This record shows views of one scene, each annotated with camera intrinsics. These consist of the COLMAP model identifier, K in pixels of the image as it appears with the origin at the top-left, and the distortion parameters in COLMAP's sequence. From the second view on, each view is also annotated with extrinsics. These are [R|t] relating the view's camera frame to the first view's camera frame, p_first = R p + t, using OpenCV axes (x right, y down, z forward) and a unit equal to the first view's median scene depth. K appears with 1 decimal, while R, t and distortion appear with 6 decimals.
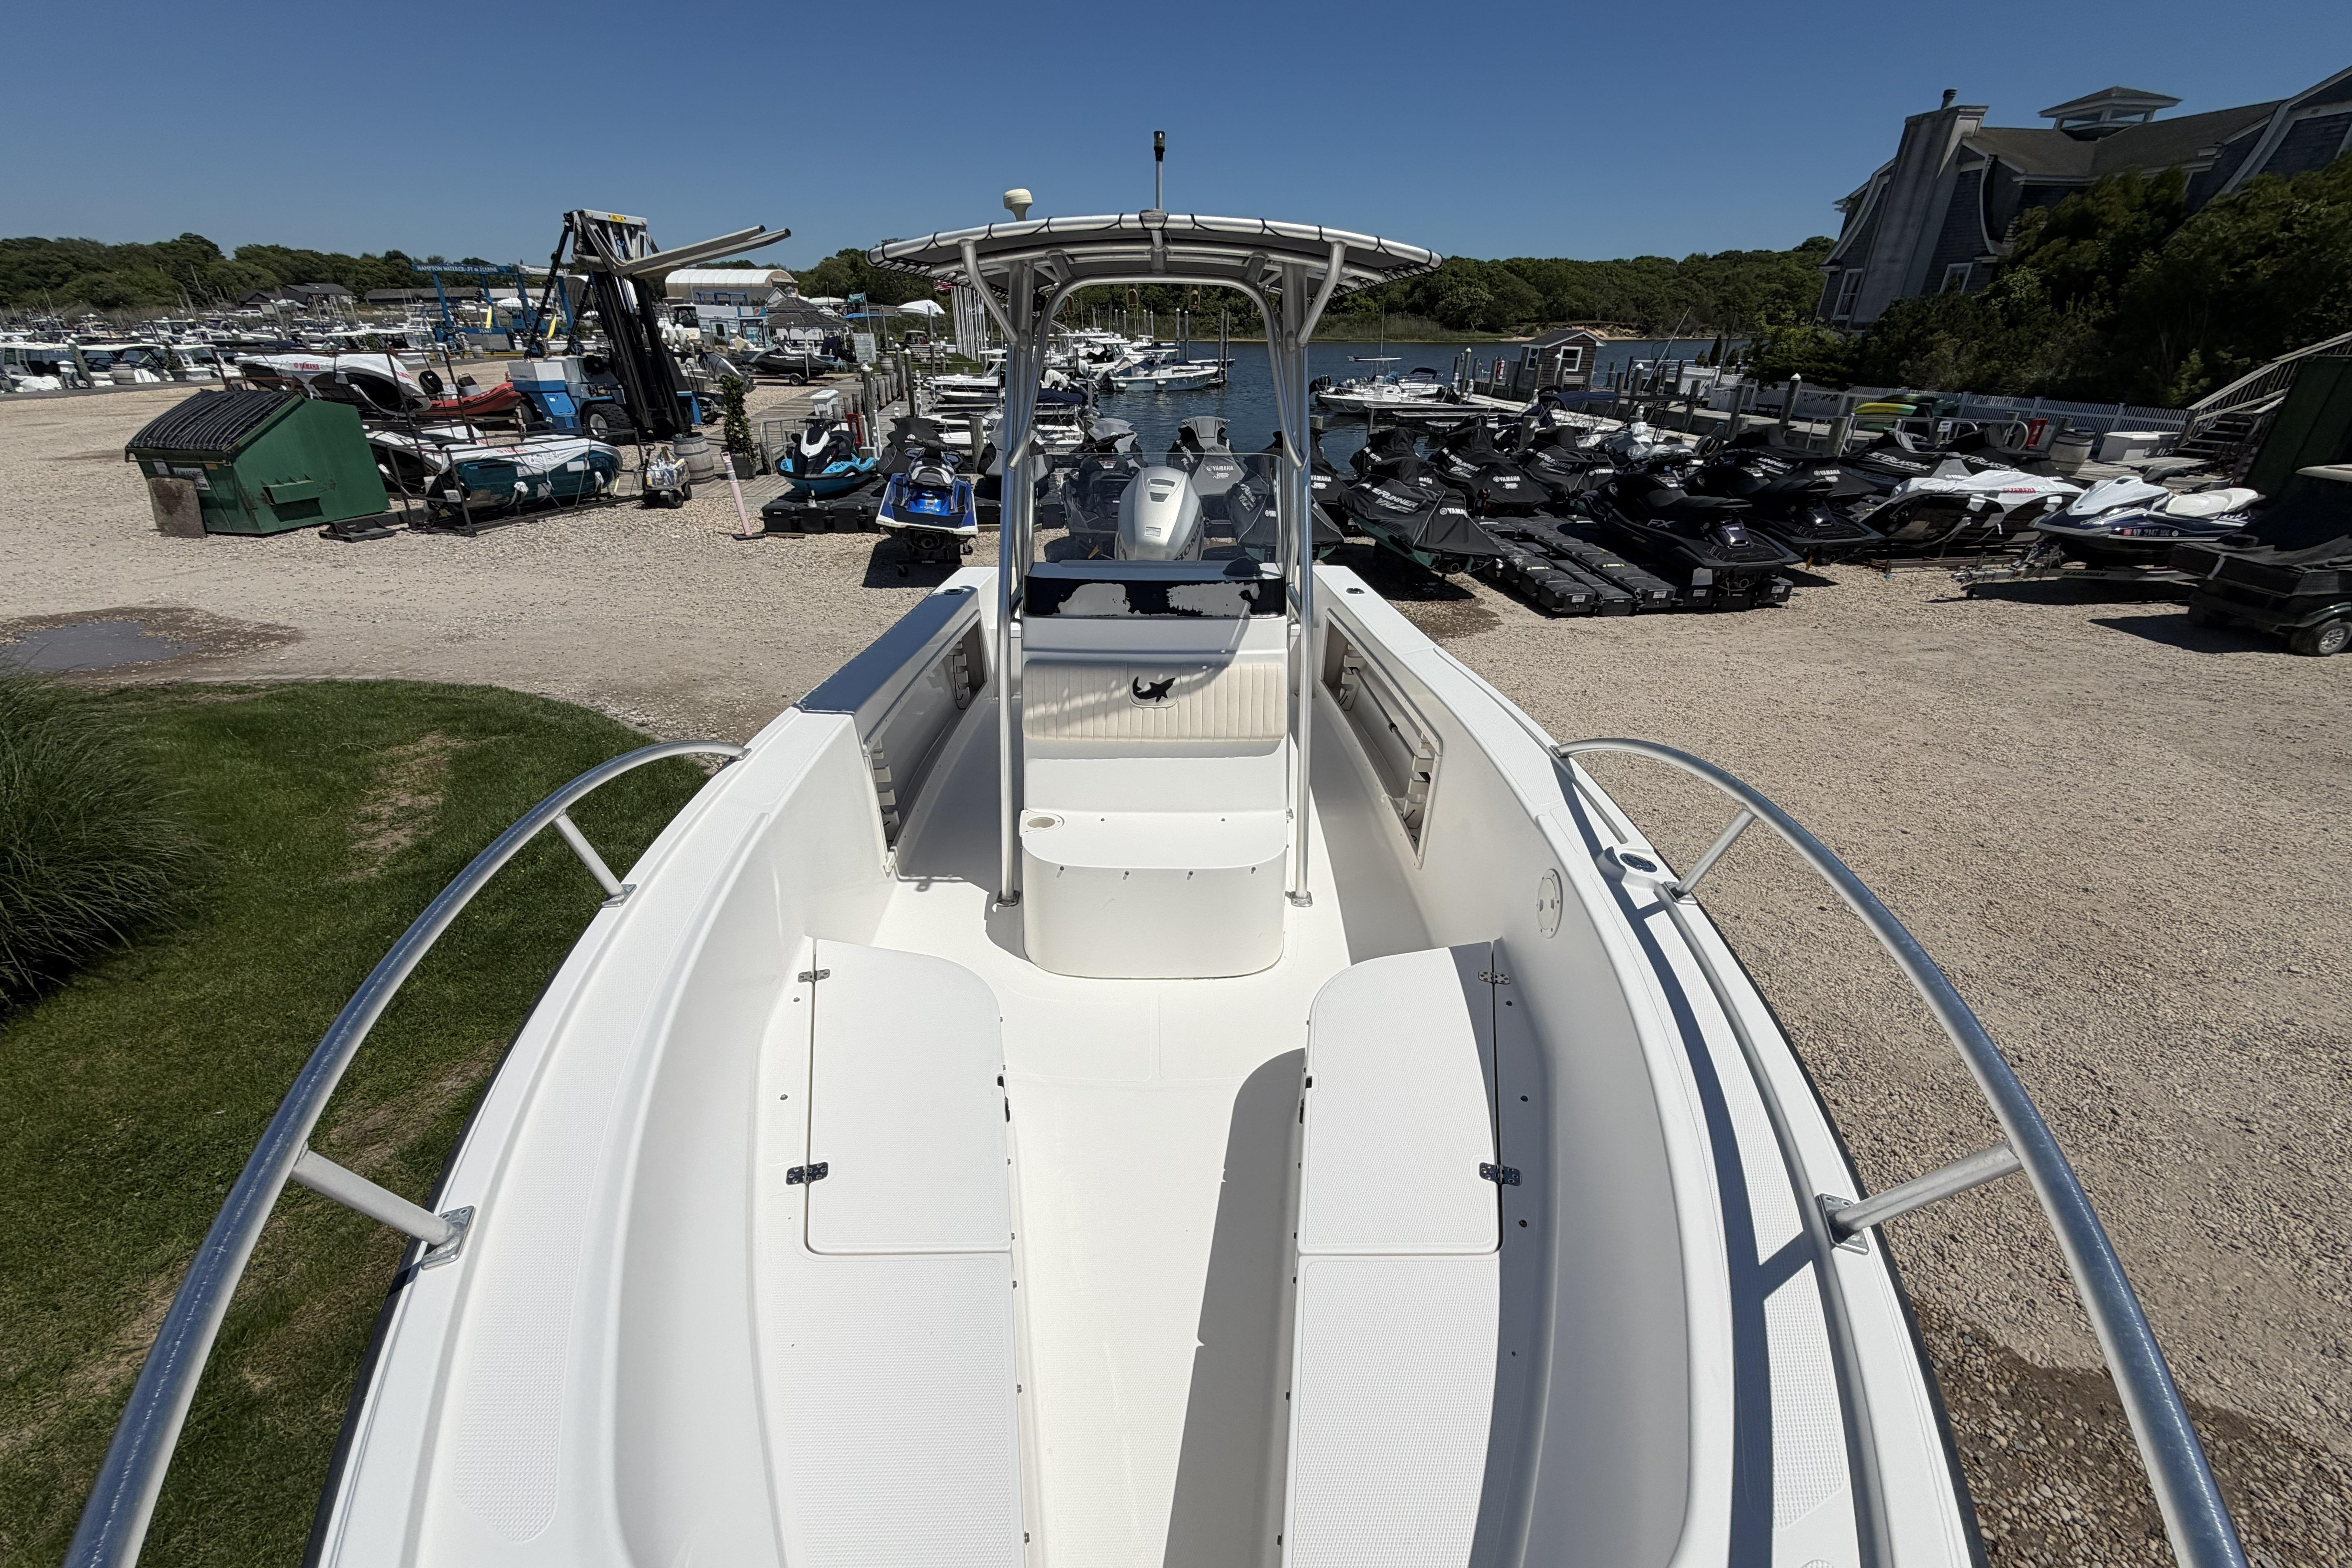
lens RADIAL K [[935.5, 0, 1165.9], [0, 935.5, 781.4], [0, 0, 1]] dist [0.000438, 0.000127]
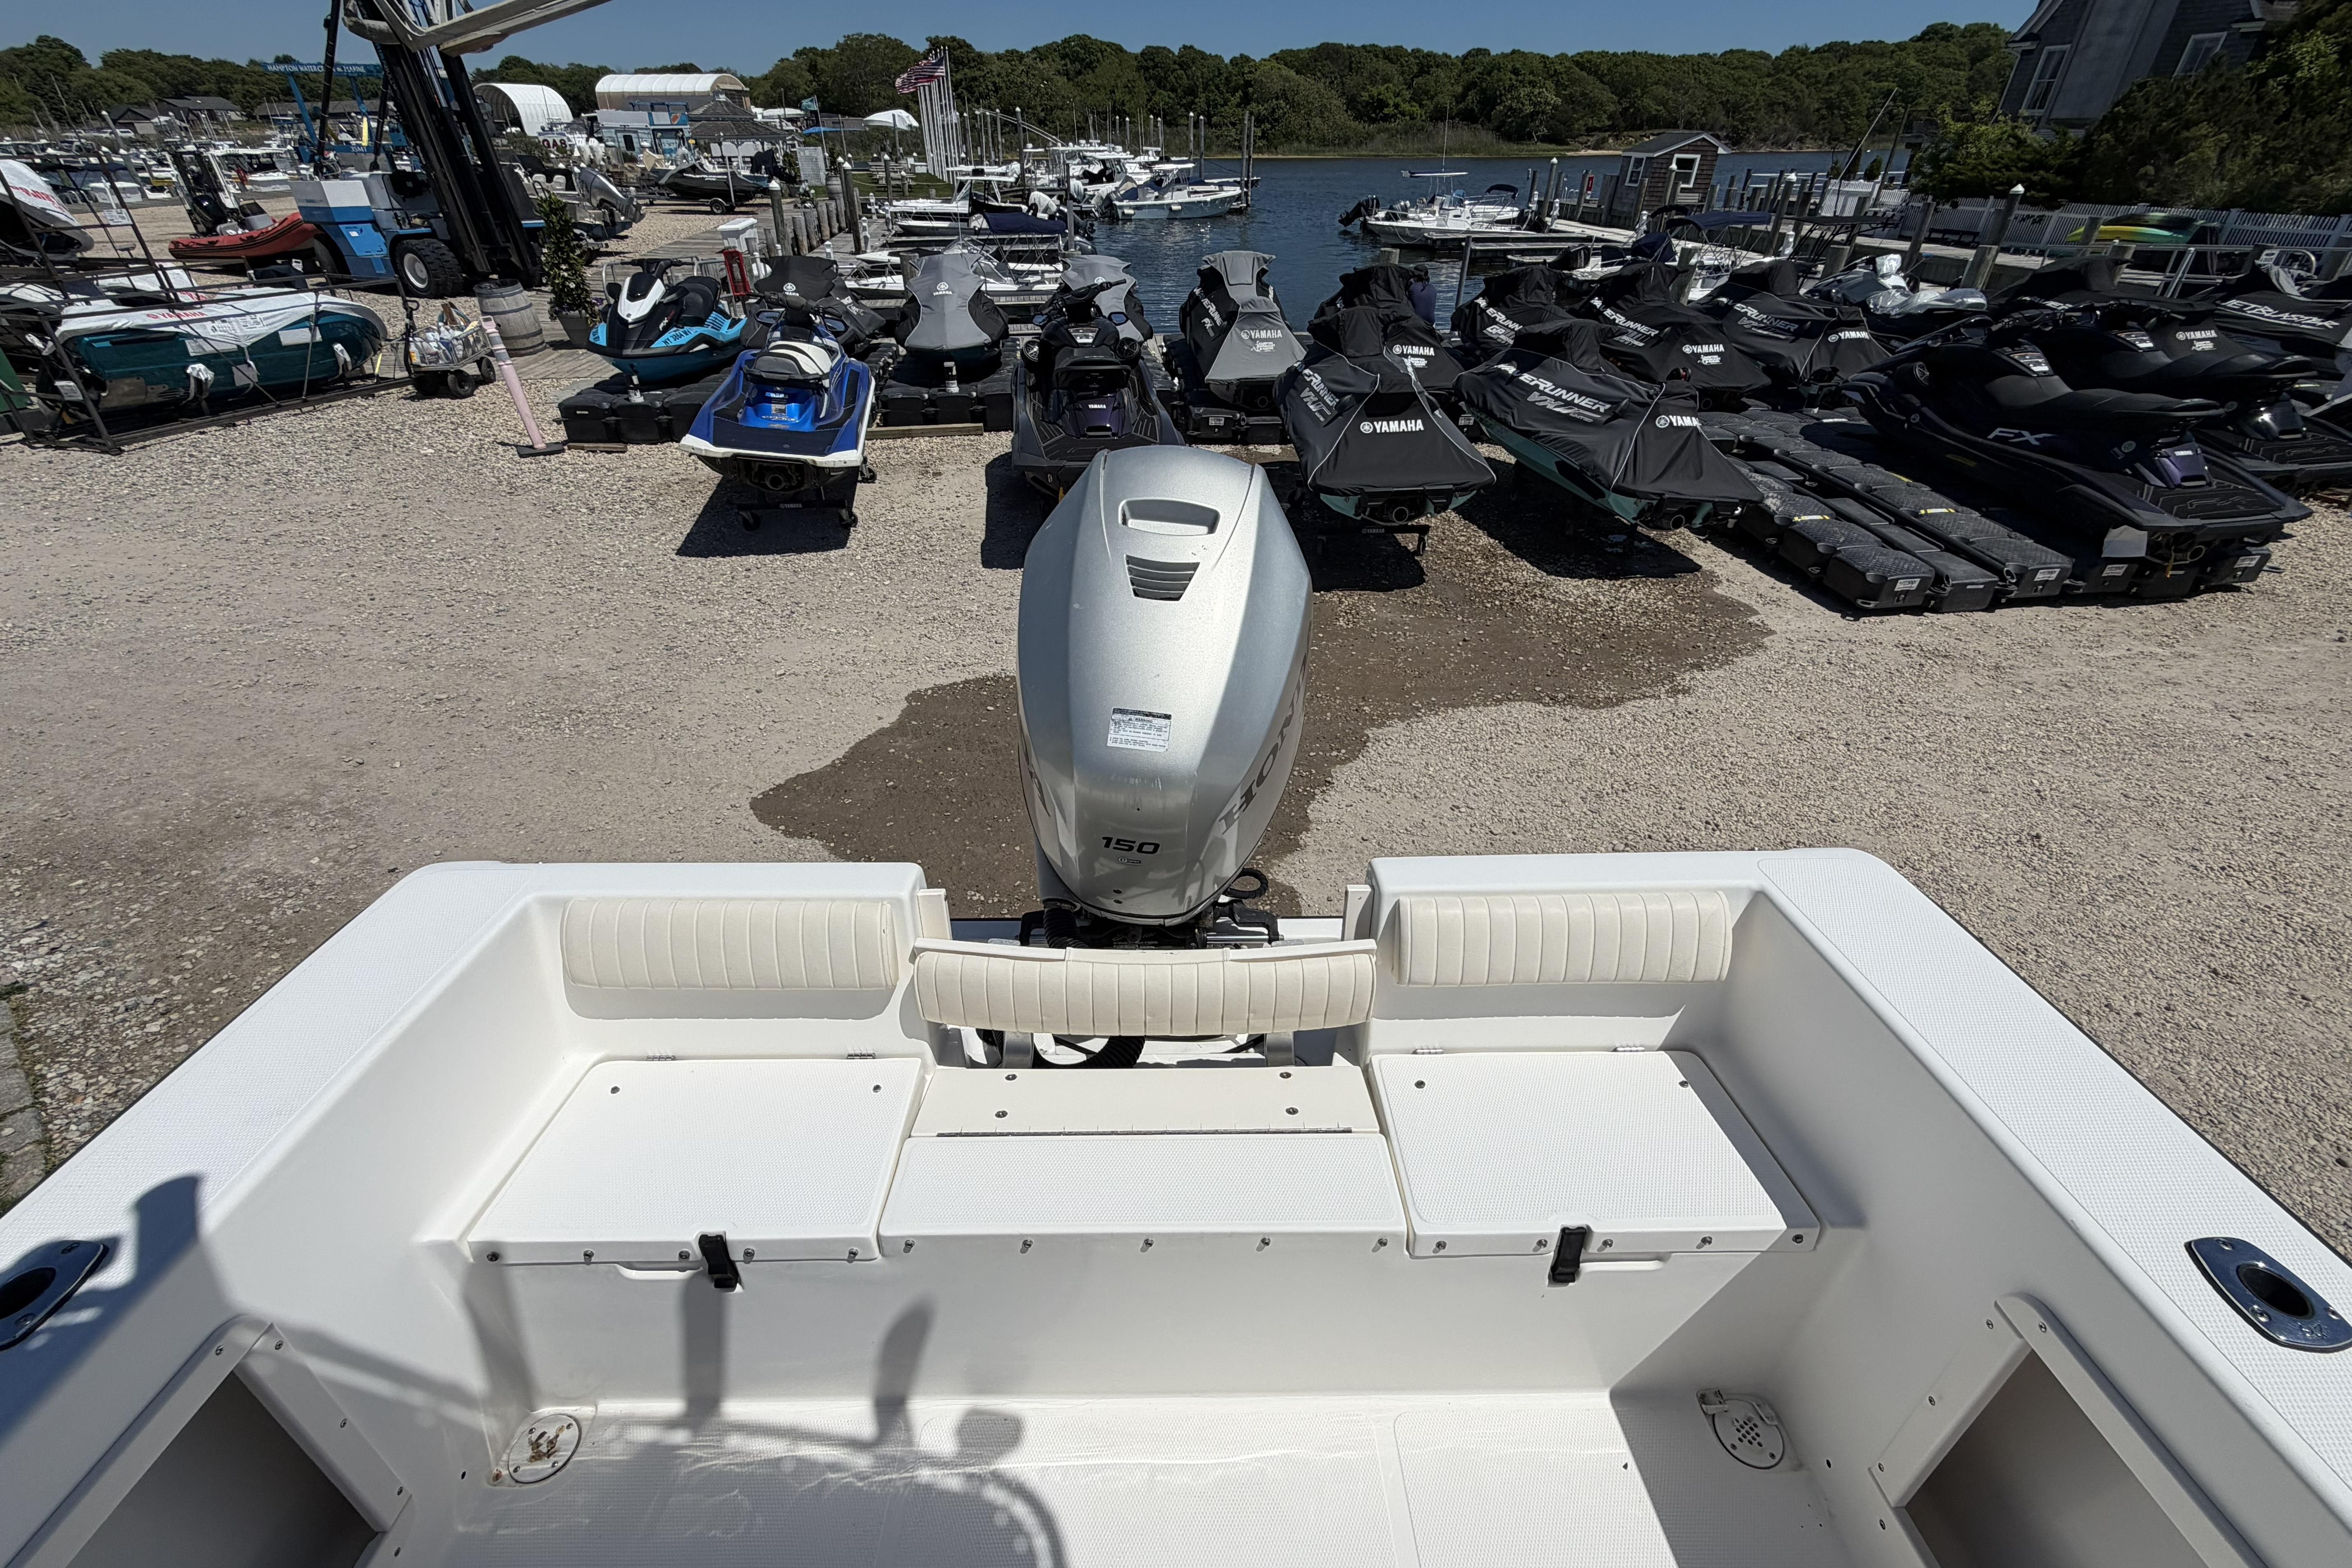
lens RADIAL K [[997.8, 0, 1170.8], [0, 997.8, 782.7], [0, 0, 1]] dist [0.000749, -0.000311]
pose [[0.999964, -0.003316, -0.007790, -0.000825], [0.004207, 0.993084, 0.117332, -0.070237], [0.007348, -0.117360, 0.993062, 0.179467]]
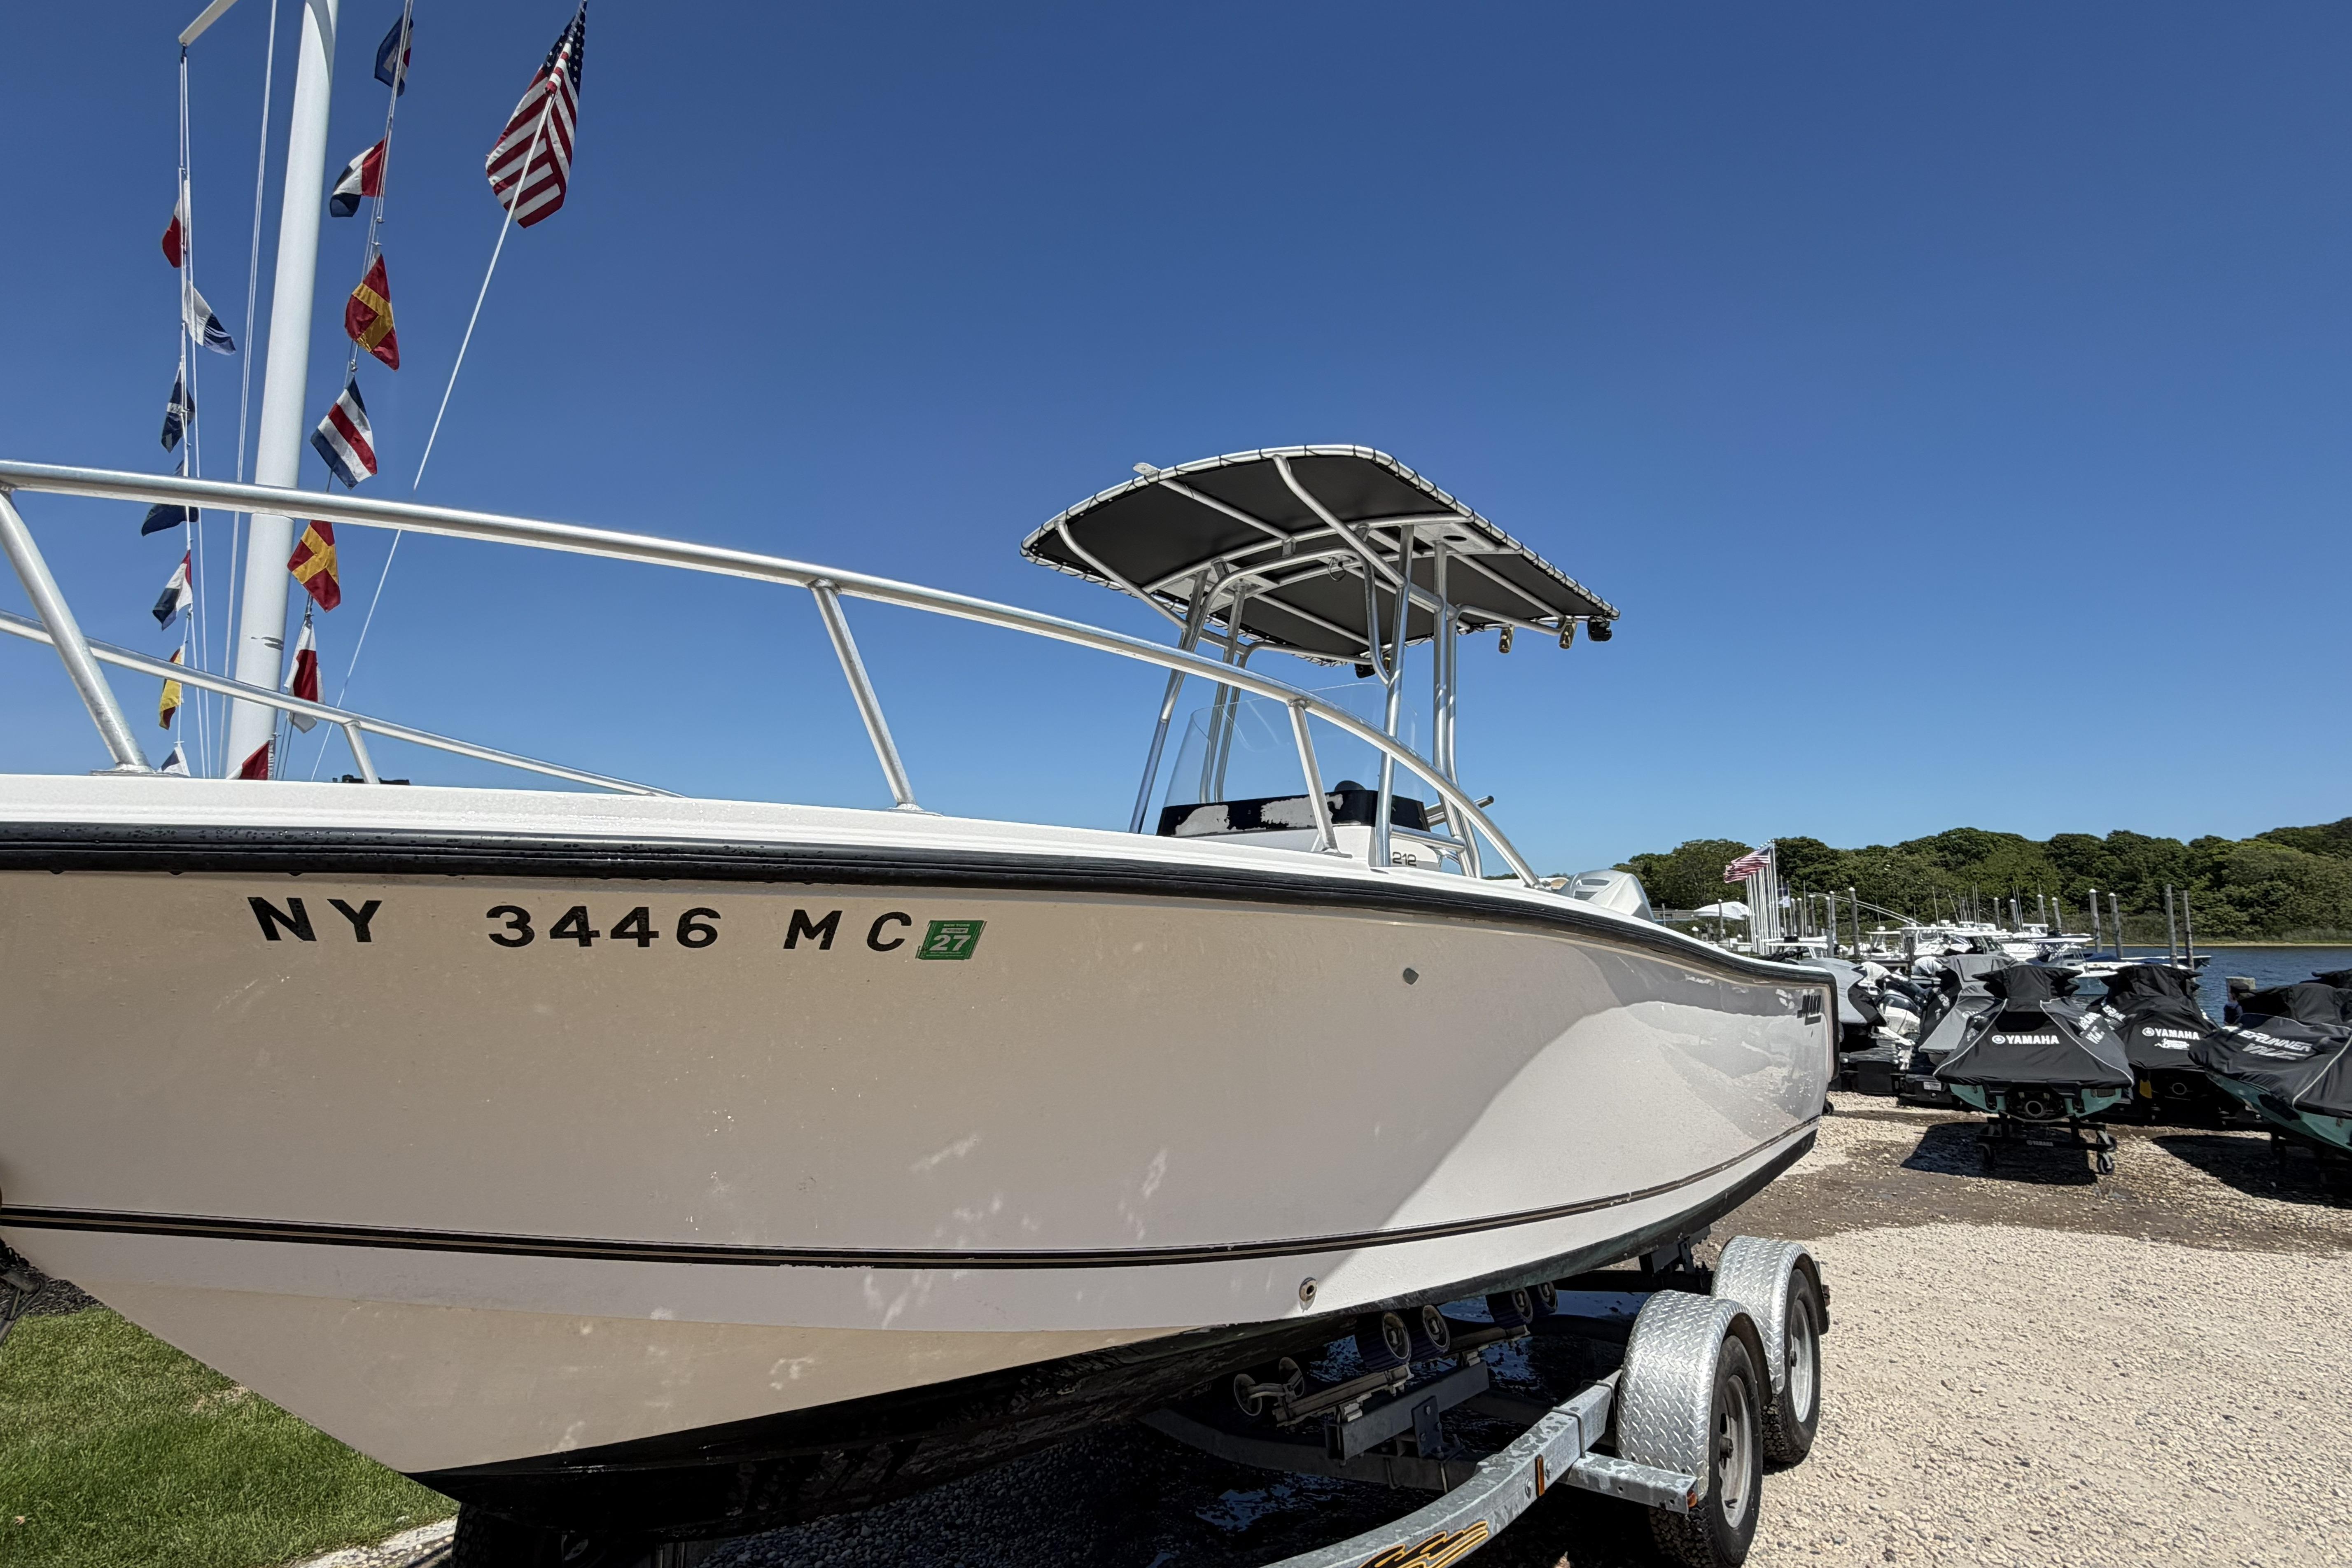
lens RADIAL K [[1200.5, 0, 1176.0], [0, 1200.5, 784.0], [0, 0, 1]] dist [0.004485, 0.000575]
pose [[0.787000, -0.087992, -0.610646, 0.093912], [-0.261766, 0.848646, -0.459651, 0.051539], [0.558668, 0.521591, 0.644851, 0.012066]]
